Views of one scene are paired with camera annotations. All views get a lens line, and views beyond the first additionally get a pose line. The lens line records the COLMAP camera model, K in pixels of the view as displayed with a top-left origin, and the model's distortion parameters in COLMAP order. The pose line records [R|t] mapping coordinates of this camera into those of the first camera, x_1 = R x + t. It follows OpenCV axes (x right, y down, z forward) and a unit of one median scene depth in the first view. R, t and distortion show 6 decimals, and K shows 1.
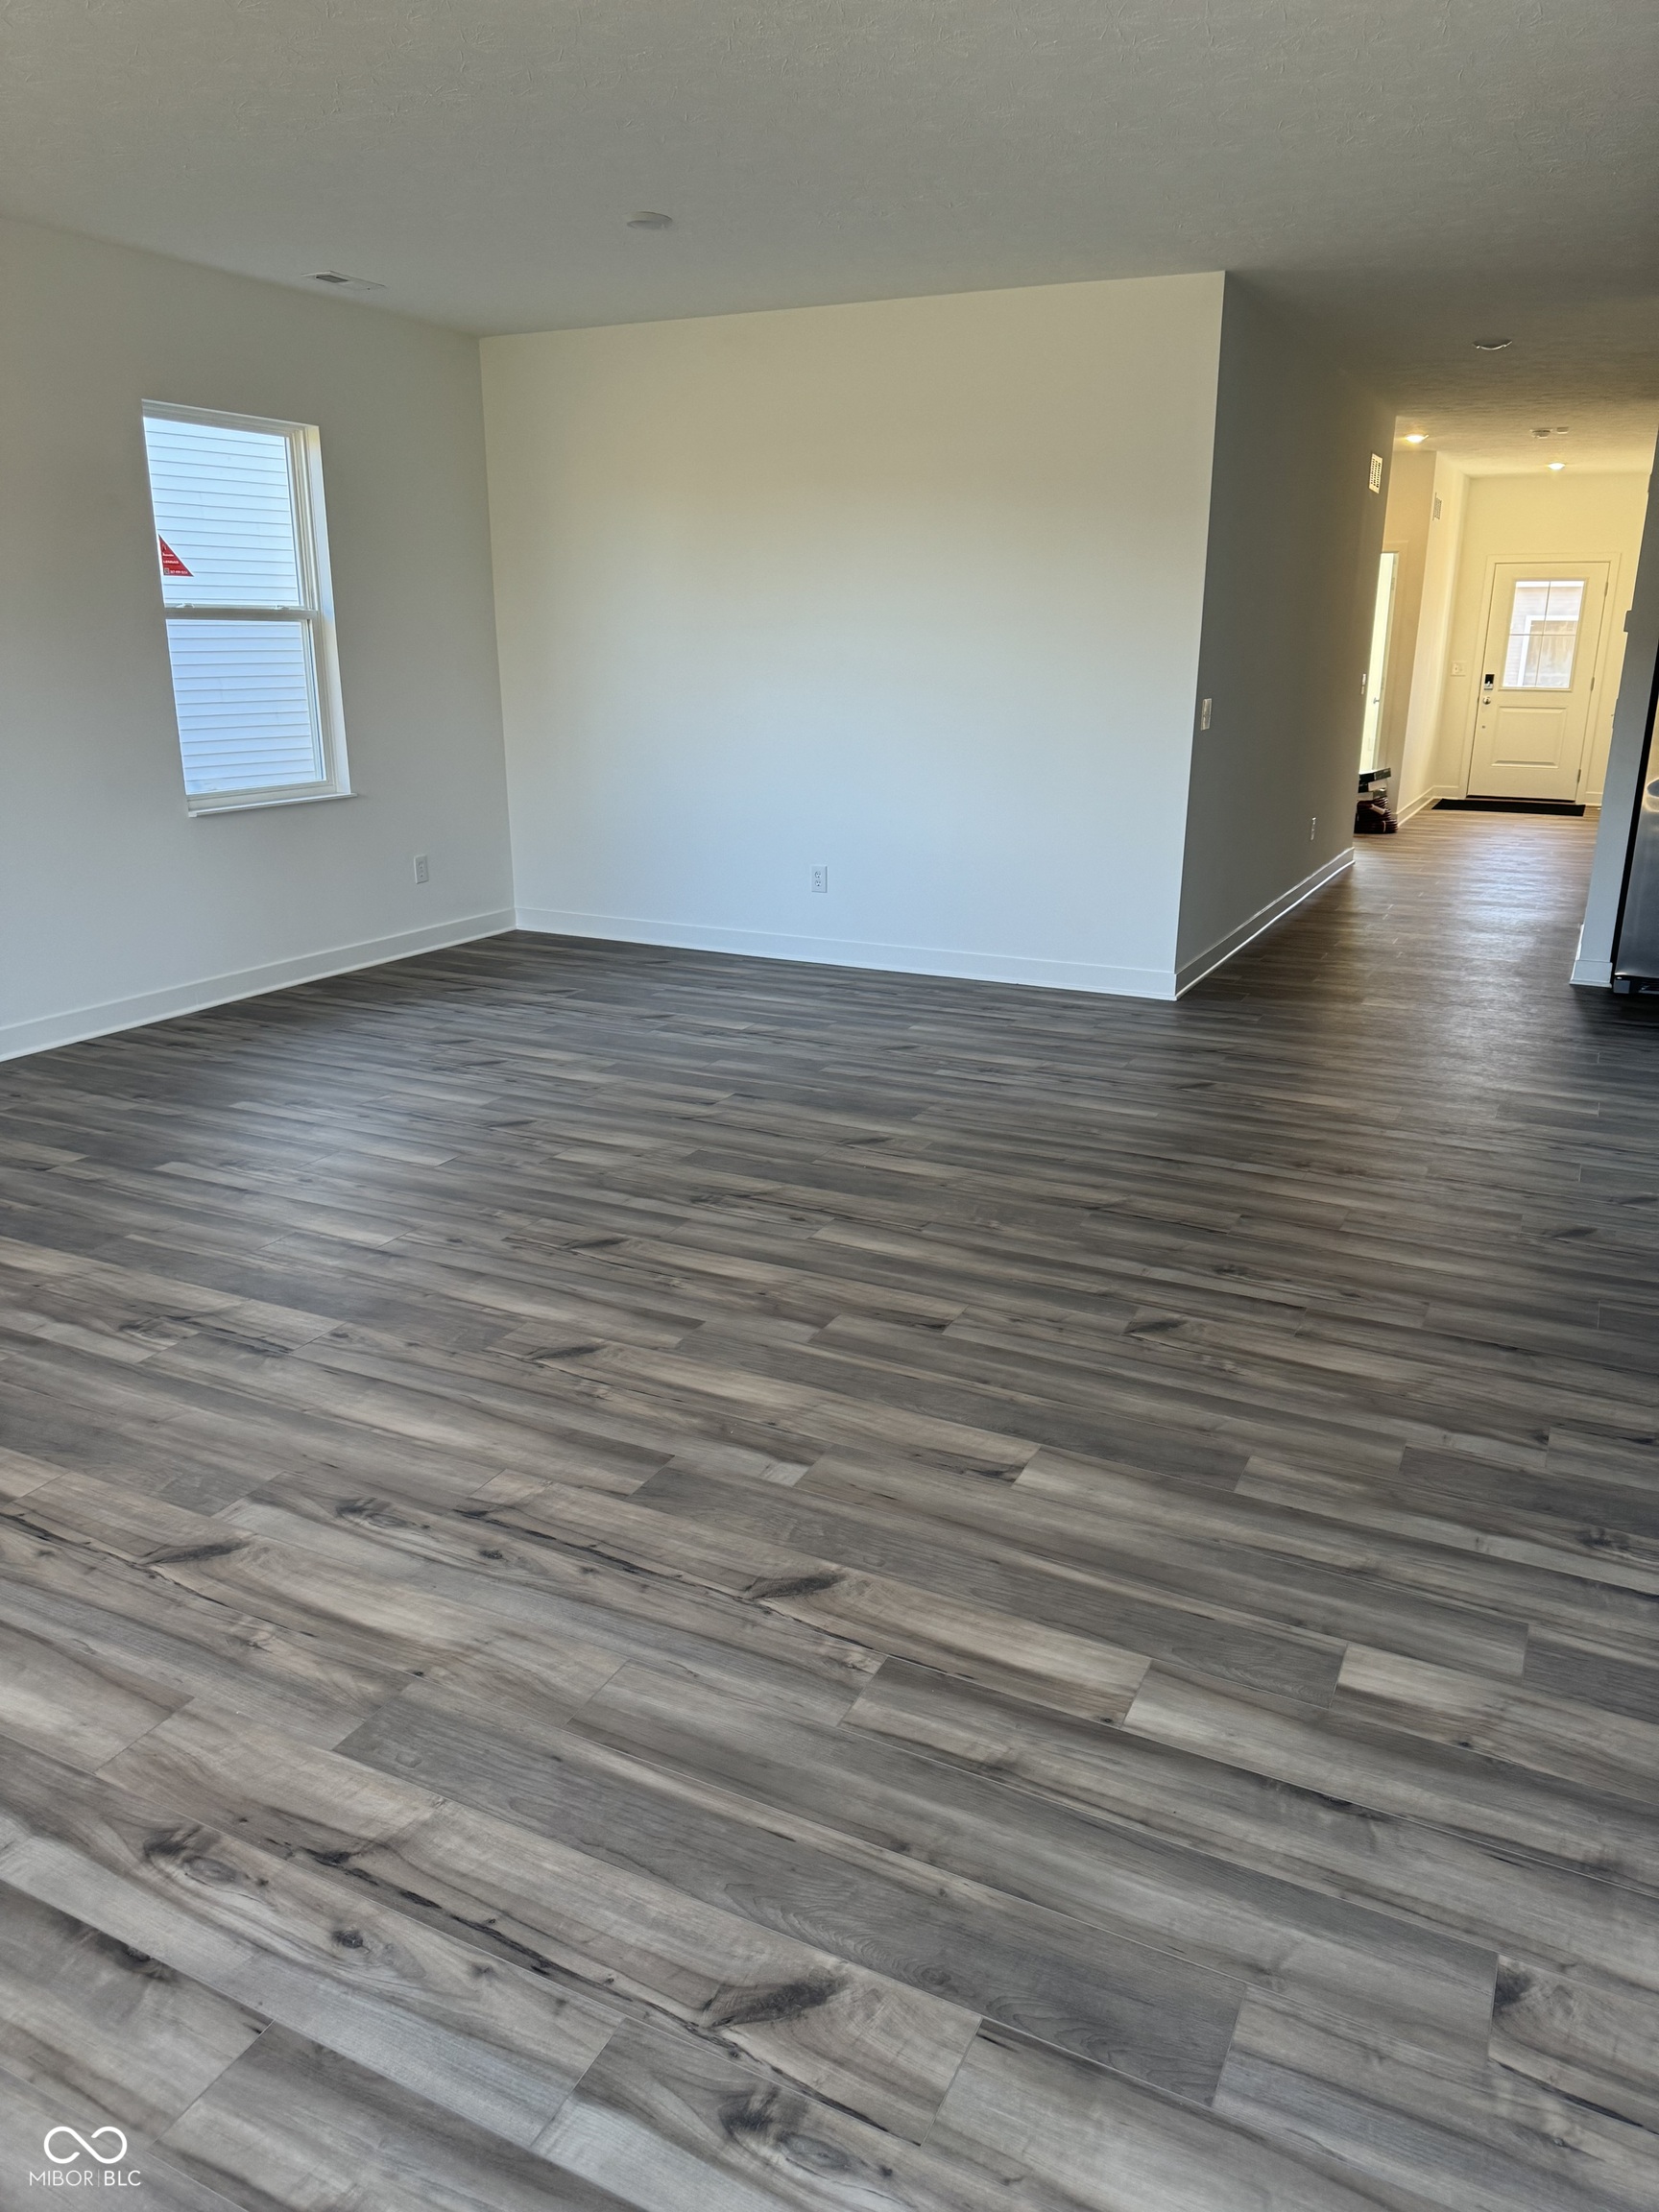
lens RADIAL K [[1566.8, 0, 825.3], [0, 1566.8, 1104.7], [0, 0, 1]] dist [0.045704, -0.008236]
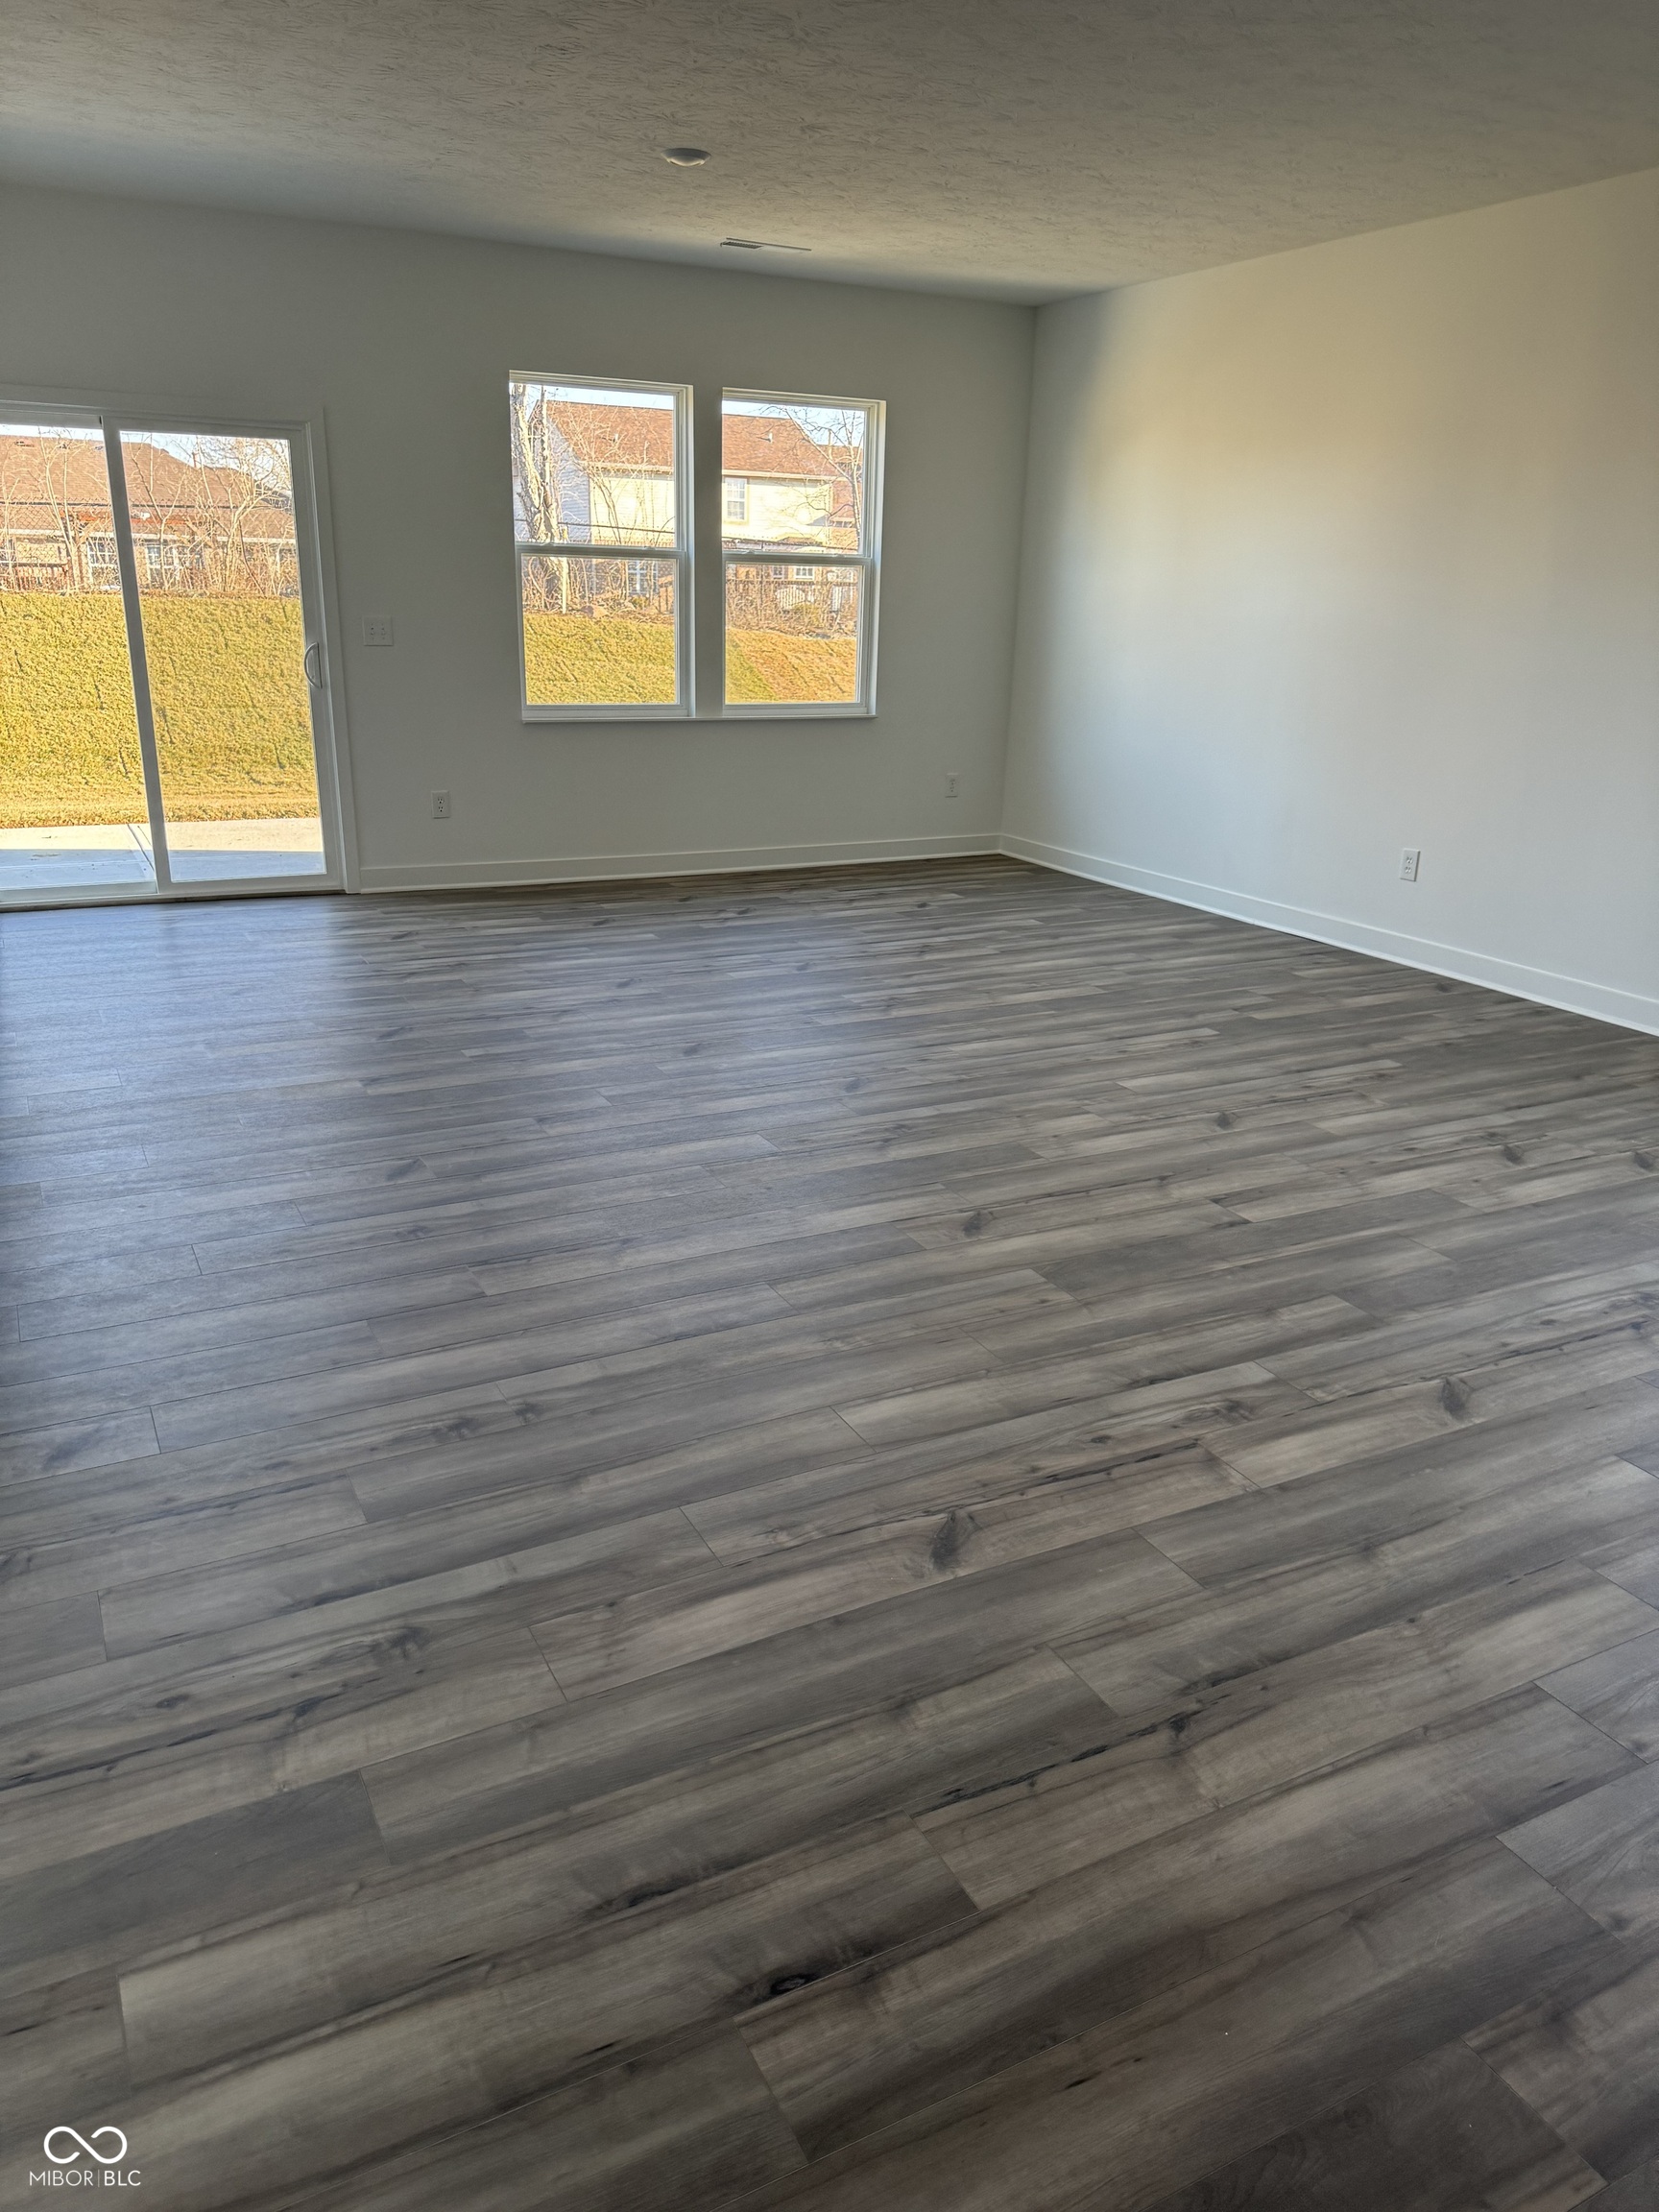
lens RADIAL K [[1566.8, 0, 823.8], [0, 1566.8, 1108.5], [0, 0, 1]] dist [0.045704, -0.008236]
pose [[-0.597545, 0.232889, -0.767270, 0.635571], [-0.253628, 0.852865, 0.456393, -0.350491], [0.760666, 0.467317, -0.450558, 1.227172]]
